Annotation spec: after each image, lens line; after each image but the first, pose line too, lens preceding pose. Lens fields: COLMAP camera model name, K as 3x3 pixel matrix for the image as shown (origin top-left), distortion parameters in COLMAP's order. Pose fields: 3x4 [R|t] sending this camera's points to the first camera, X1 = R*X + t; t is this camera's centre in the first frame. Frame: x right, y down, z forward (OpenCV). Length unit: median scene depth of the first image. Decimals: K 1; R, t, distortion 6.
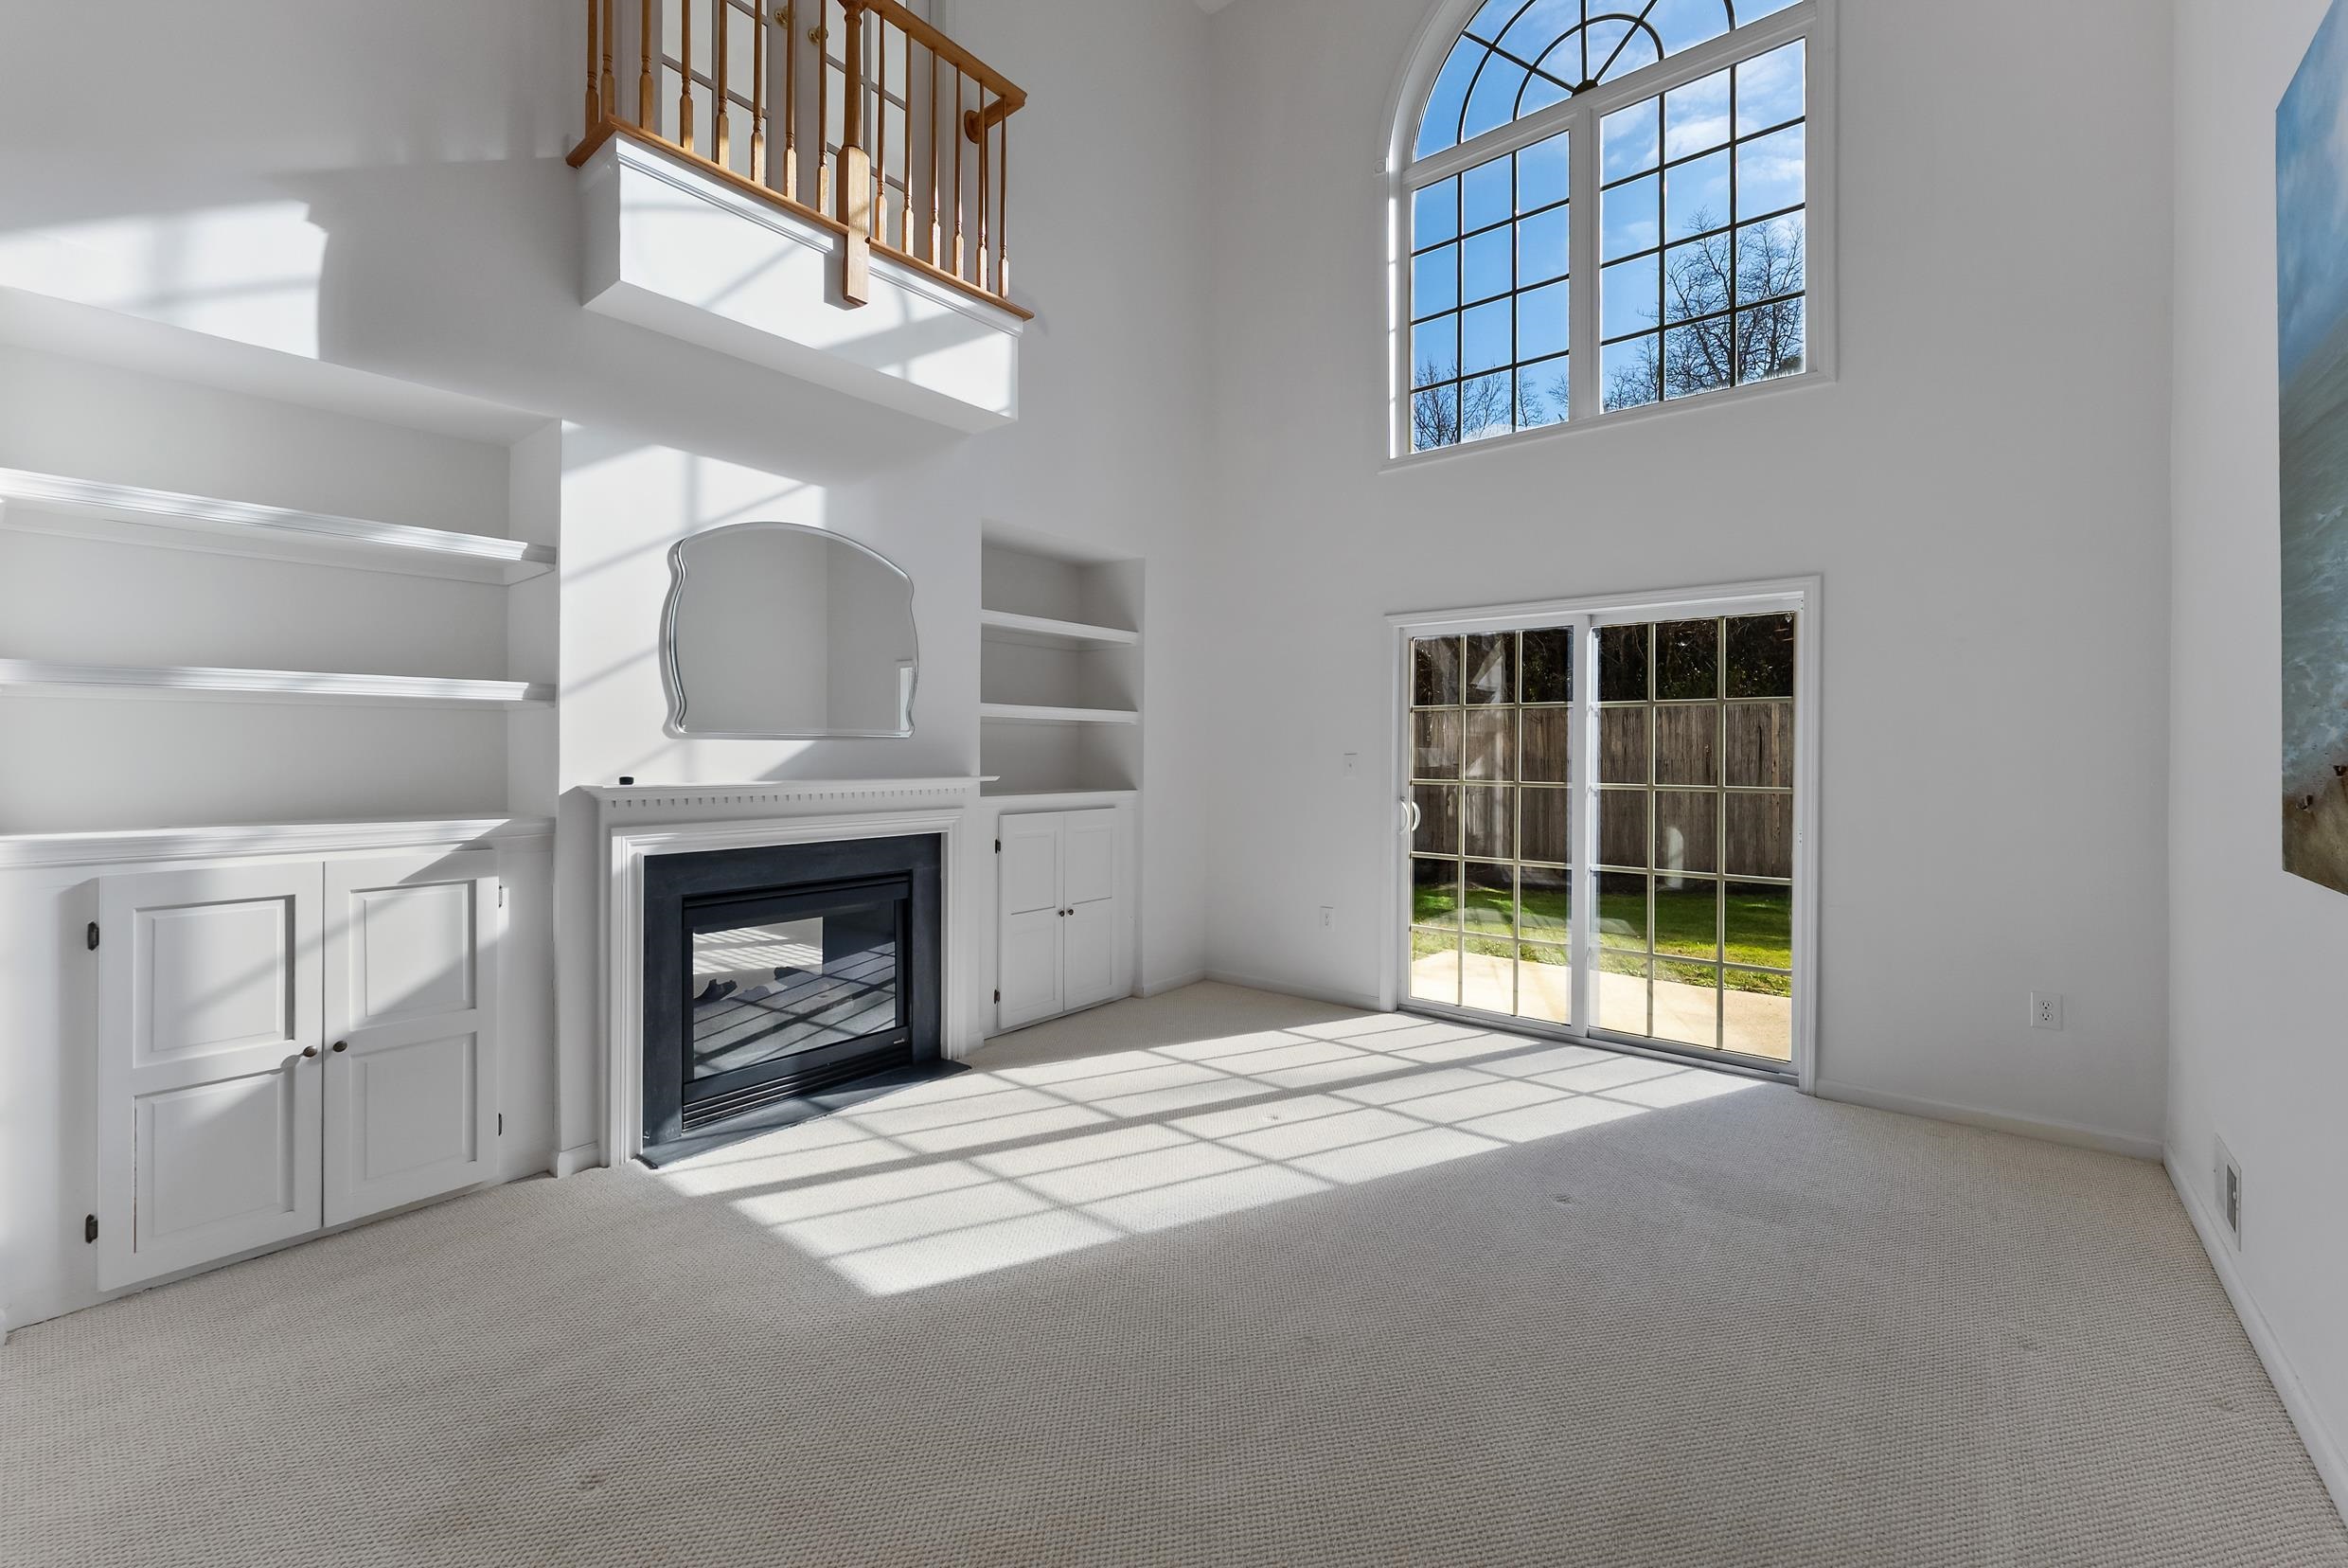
lens RADIAL K [[948.6, 0, 1172.1], [0, 948.6, 754.1], [0, 0, 1]] dist [0.001702, -0.000712]
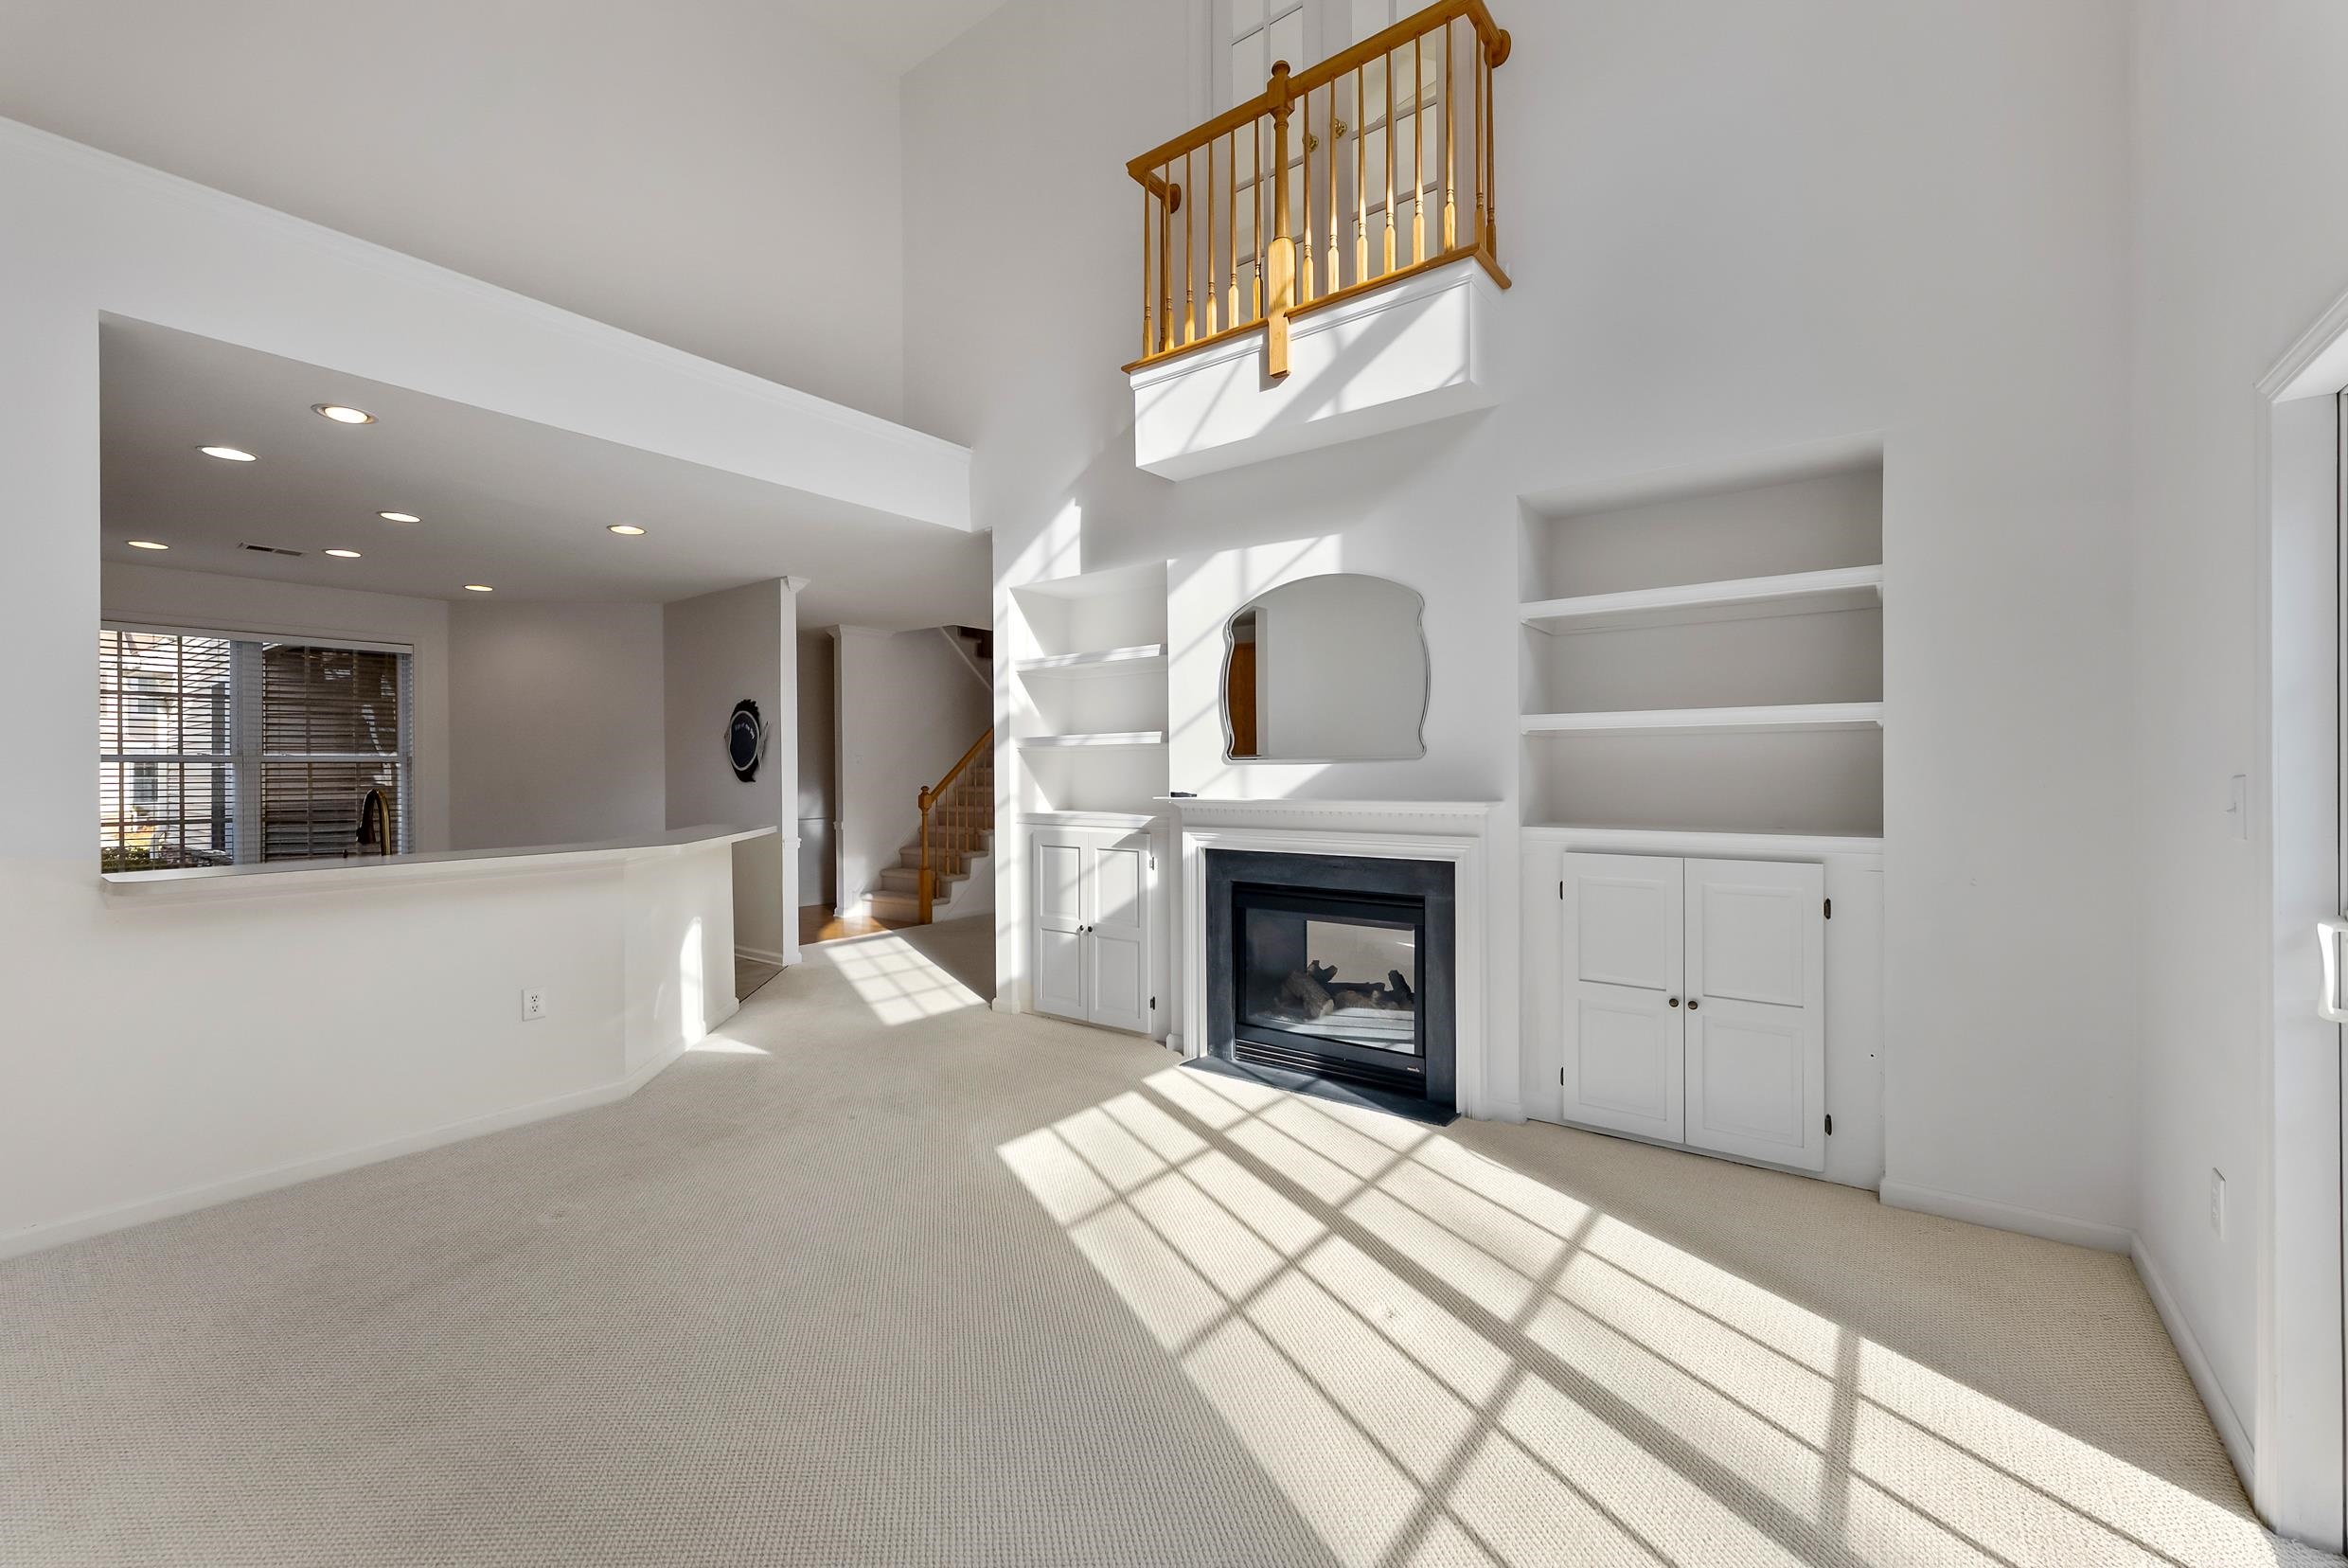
lens RADIAL K [[948.6, 0, 1171.6], [0, 948.6, 777.4], [0, 0, 1]] dist [0.001702, -0.000712]
pose [[0.037404, 0.002590, -0.999297, 0.818682], [0.002252, 0.999994, 0.002676, -0.002012], [0.999298, -0.002351, 0.037398, 0.860033]]
